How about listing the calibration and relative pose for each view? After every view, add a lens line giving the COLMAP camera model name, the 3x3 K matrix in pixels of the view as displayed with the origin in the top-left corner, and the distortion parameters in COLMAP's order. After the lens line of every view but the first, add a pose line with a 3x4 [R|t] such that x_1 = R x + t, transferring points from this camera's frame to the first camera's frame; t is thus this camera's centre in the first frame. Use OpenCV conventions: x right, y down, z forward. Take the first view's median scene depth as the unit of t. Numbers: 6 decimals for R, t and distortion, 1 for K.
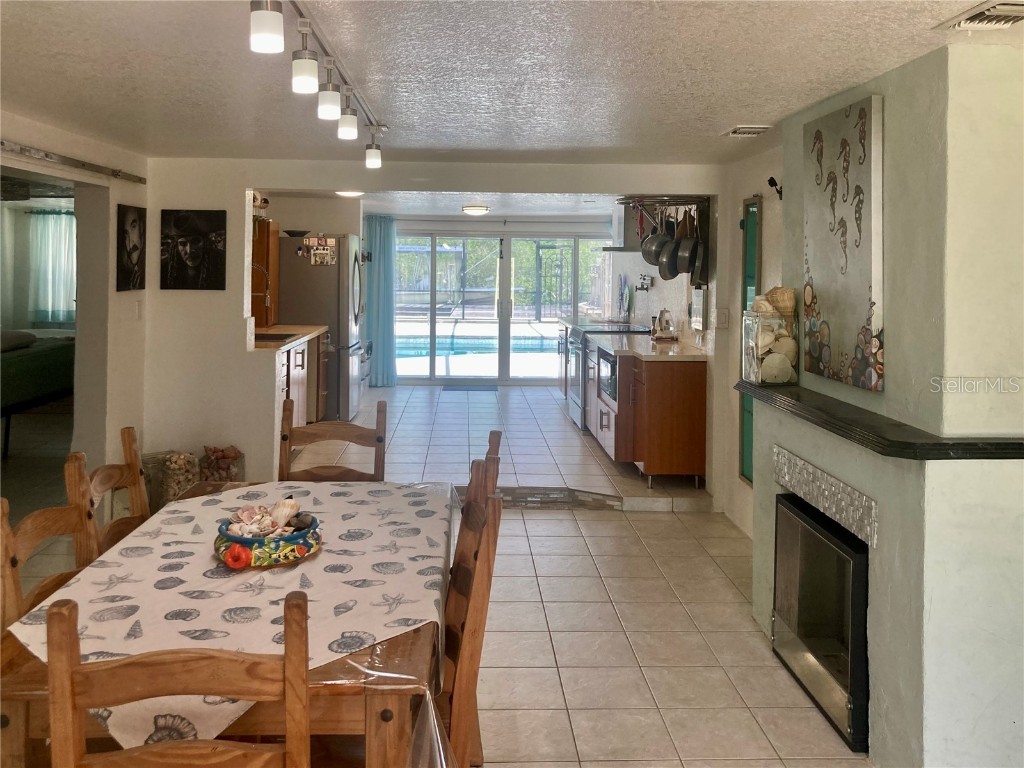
lens RADIAL K [[893.2, 0, 496.3], [0, 893.2, 255.1], [0, 0, 1]] dist [-0.005558, -0.001943]
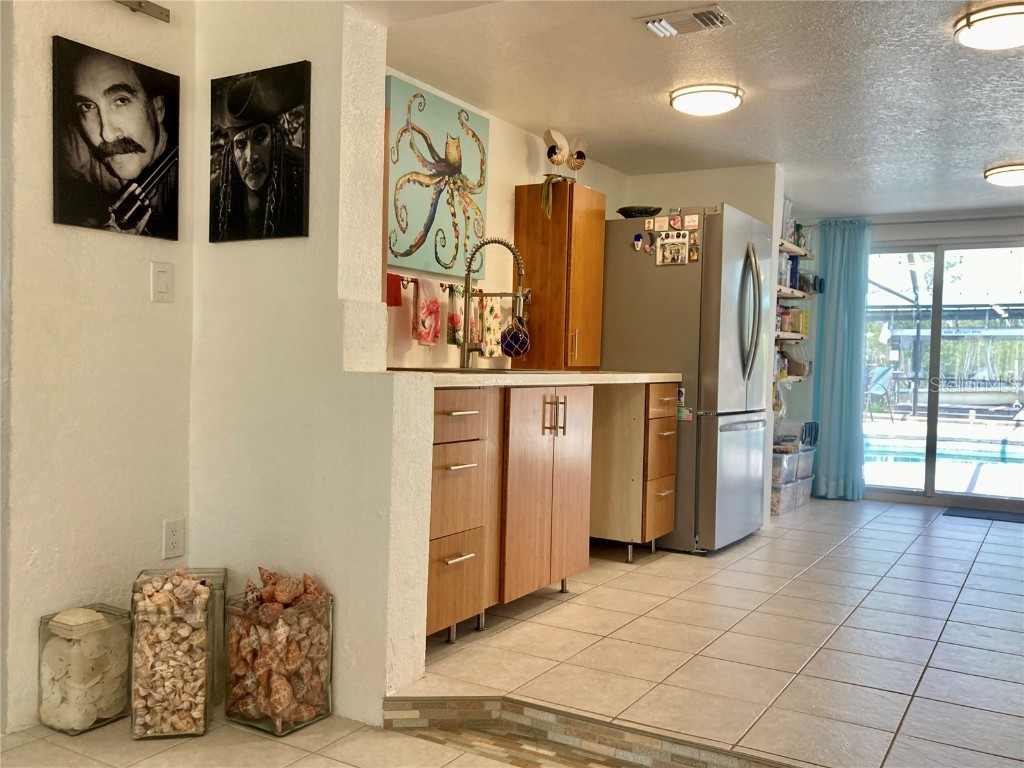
lens RADIAL K [[883.5, 0, 512.0], [0, 883.5, 384.0], [0, 0, 1]] dist [0.027181, -0.010767]
pose [[0.830030, 0.024956, -0.557160, 0.040989], [-0.013933, 0.999614, 0.024017, 0.103123], [0.557545, -0.012172, 0.830058, 0.681055]]
